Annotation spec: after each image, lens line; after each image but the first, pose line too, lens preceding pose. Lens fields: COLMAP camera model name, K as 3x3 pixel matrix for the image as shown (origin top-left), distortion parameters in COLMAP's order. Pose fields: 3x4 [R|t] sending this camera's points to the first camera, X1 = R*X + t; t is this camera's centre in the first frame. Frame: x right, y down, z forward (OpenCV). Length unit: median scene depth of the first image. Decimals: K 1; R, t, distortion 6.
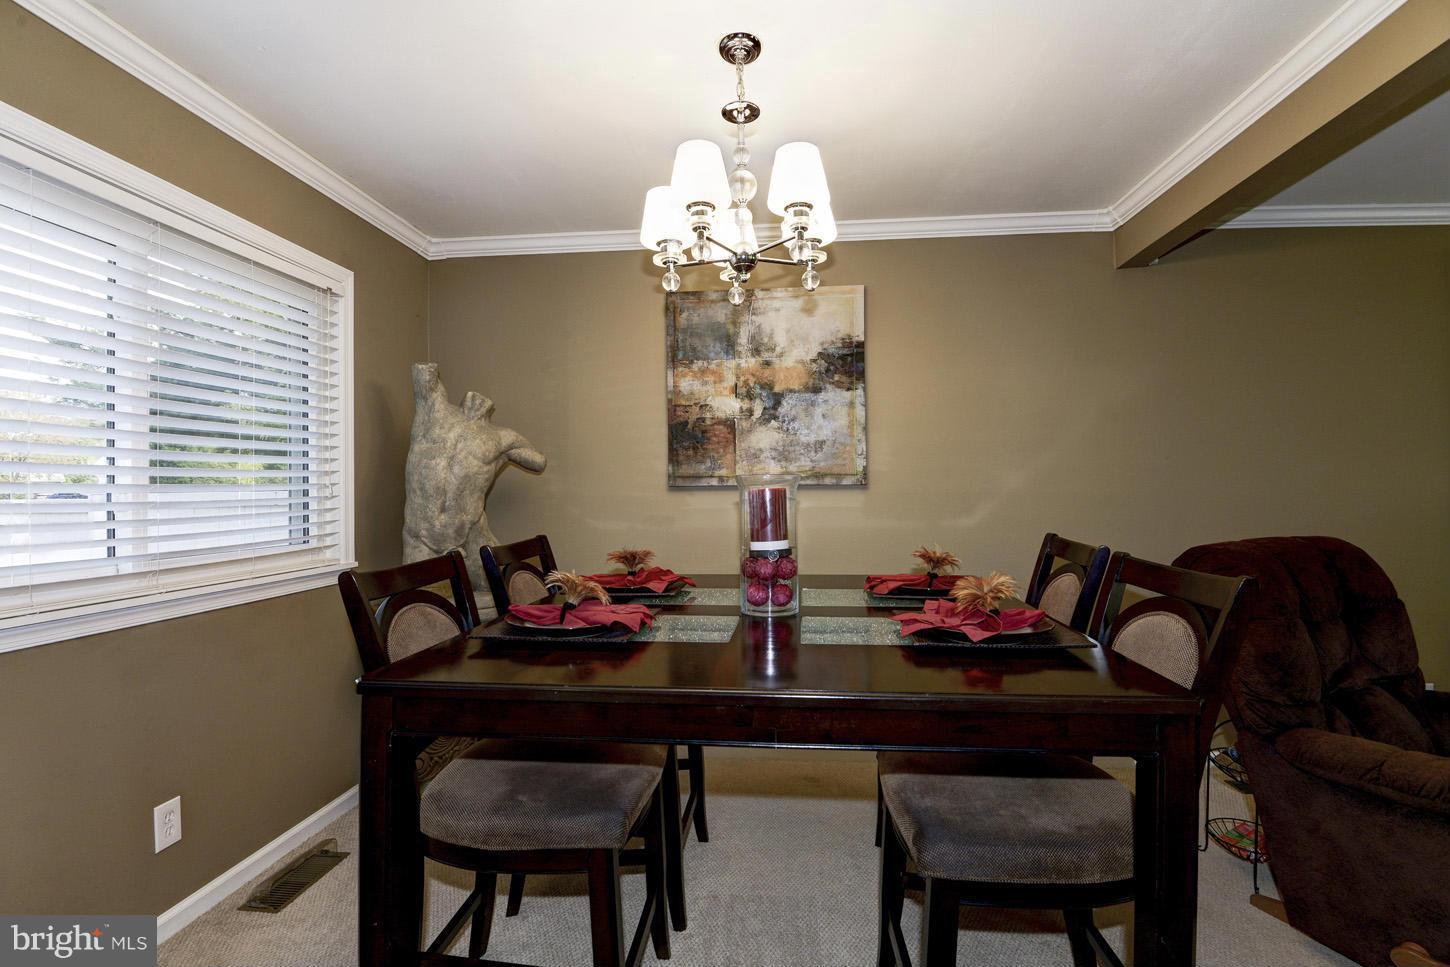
lens RADIAL K [[673.8, 0, 727.8], [0, 673.8, 486.4], [0, 0, 1]] dist [-0.016727, -0.006124]
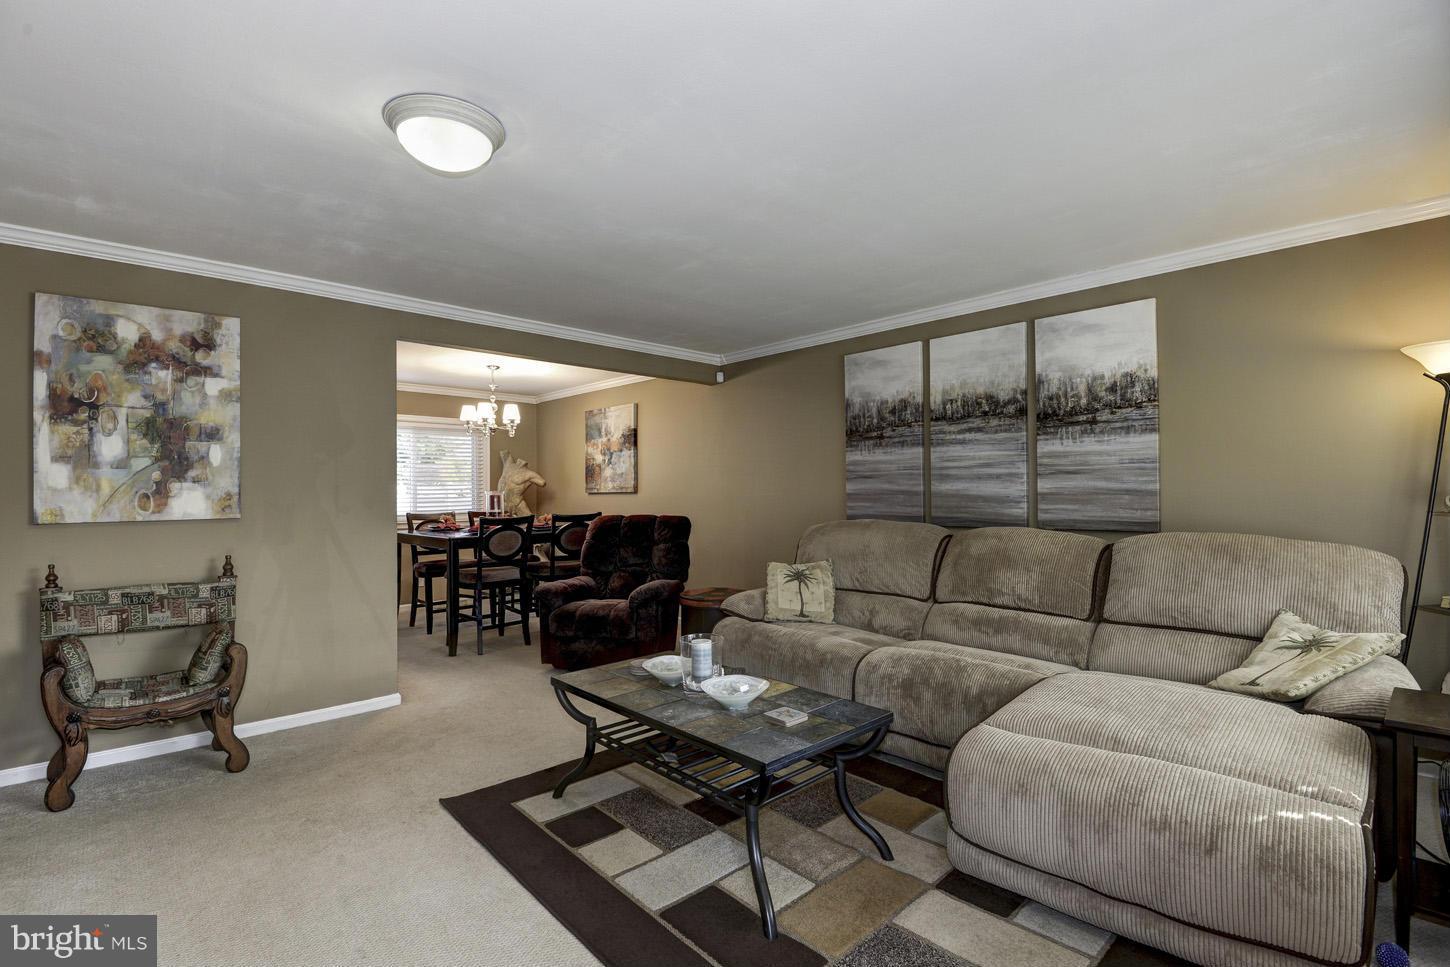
lens RADIAL K [[673.8, 0, 731.2], [0, 673.8, 478.7], [0, 0, 1]] dist [-0.016727, -0.006124]
pose [[0.762460, -0.011088, -0.646940, 1.889981], [0.006763, 0.999935, -0.009168, -0.024238], [0.647000, 0.002615, 0.762486, -0.501826]]
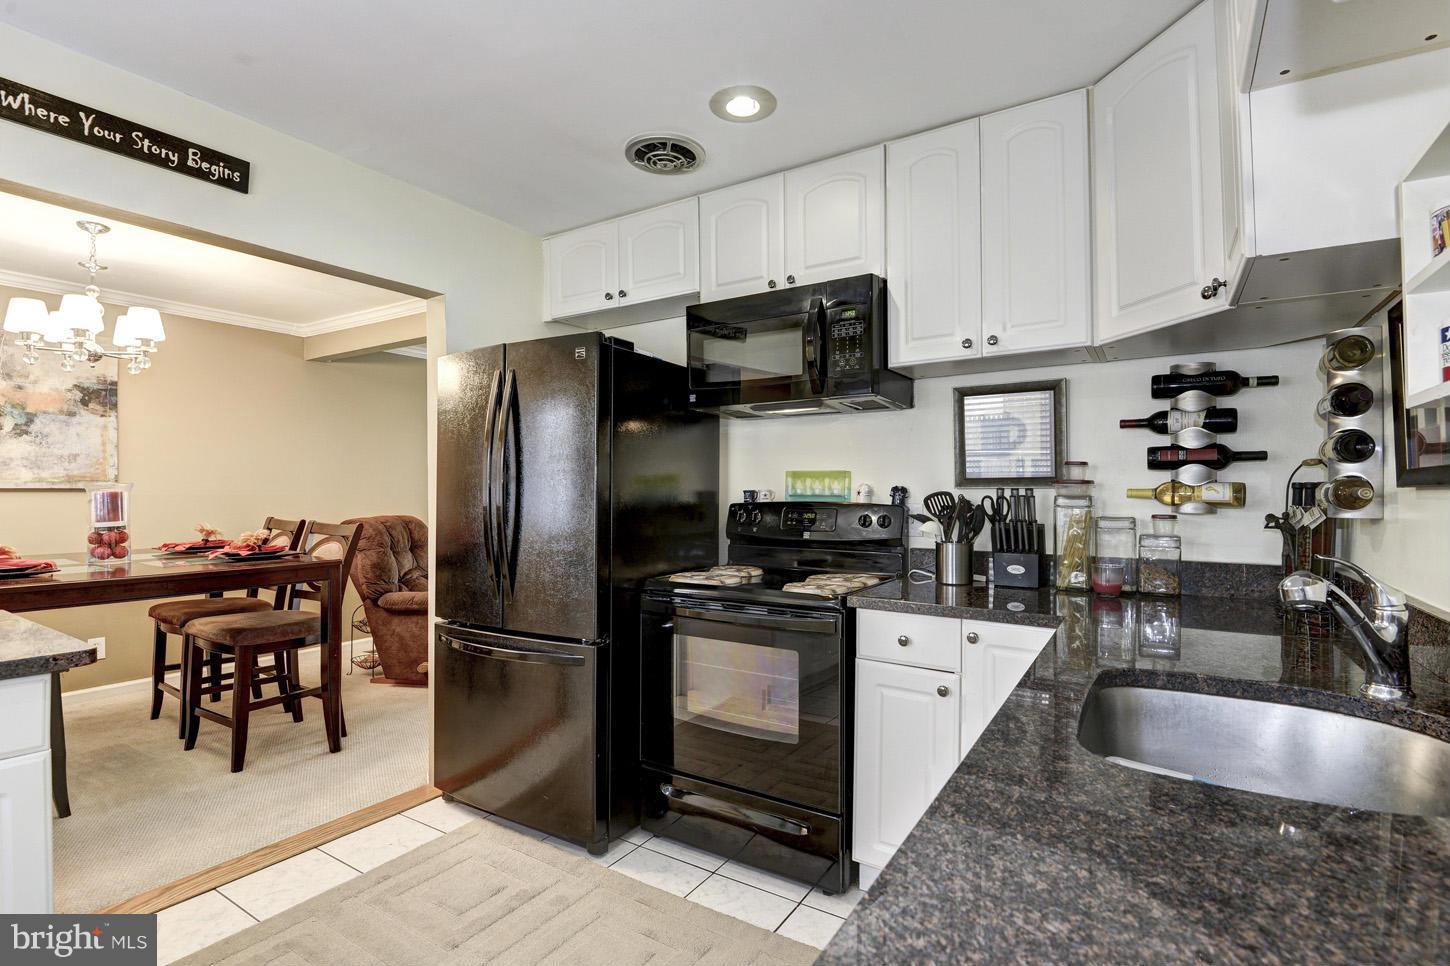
lens RADIAL K [[673.8, 0, 727.4], [0, 673.8, 484.1], [0, 0, 1]] dist [-0.016727, -0.006124]
pose [[0.442720, 0.015704, 0.896523, -0.430807], [-0.005461, 0.999875, -0.014818, 0.001330], [-0.896643, 0.001665, 0.442750, -0.660232]]
